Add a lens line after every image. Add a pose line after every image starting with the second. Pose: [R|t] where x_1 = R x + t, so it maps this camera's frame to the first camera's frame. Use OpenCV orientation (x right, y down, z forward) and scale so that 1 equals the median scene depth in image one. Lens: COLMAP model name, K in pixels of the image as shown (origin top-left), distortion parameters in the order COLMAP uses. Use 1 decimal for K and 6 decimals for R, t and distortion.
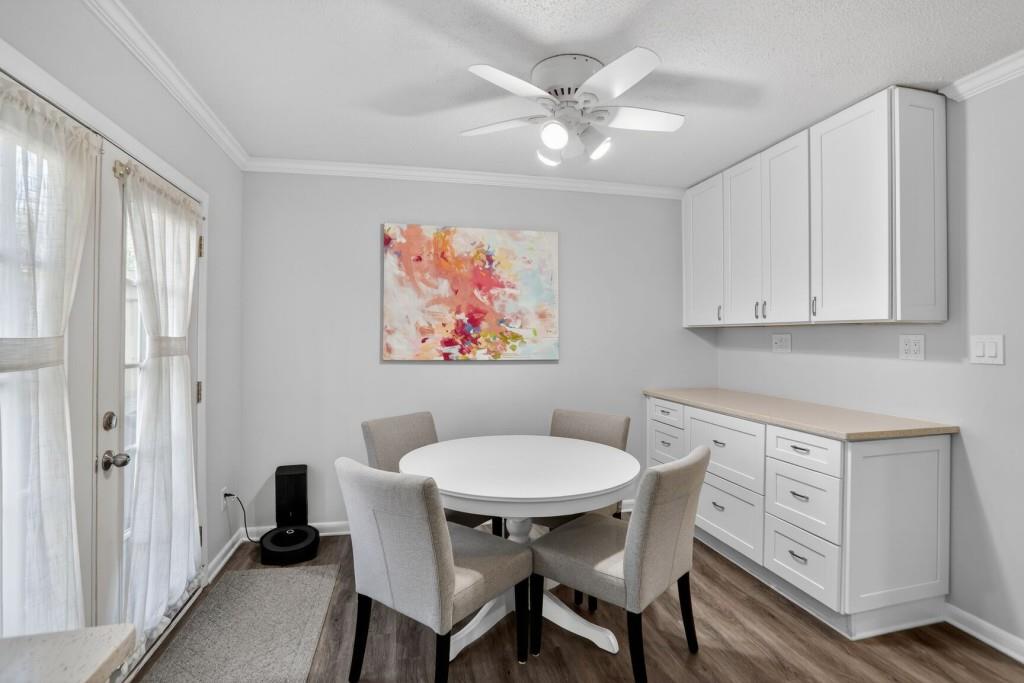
lens RADIAL K [[509.3, 0, 512.7], [0, 509.3, 327.8], [0, 0, 1]] dist [-0.051461, -0.000334]
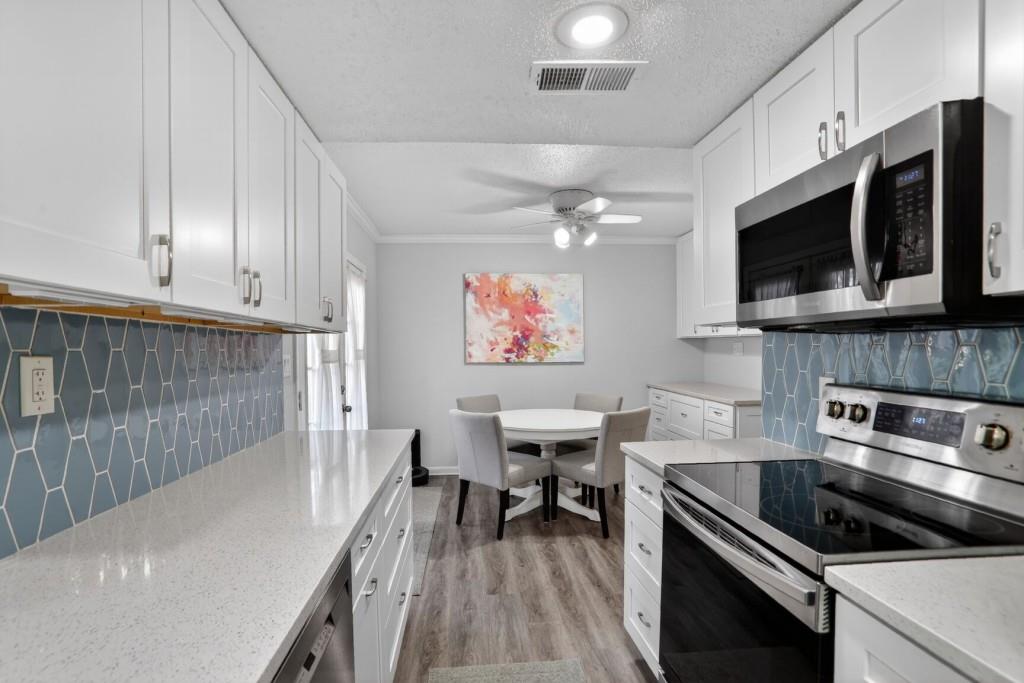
lens RADIAL K [[509.3, 0, 512.0], [0, 509.3, 347.4], [0, 0, 1]] dist [-0.051461, -0.000334]
pose [[0.990959, -0.011633, -0.133661, 0.085599], [0.014527, 0.999680, 0.020697, -0.012108], [0.133378, -0.022452, 0.990811, -0.492945]]
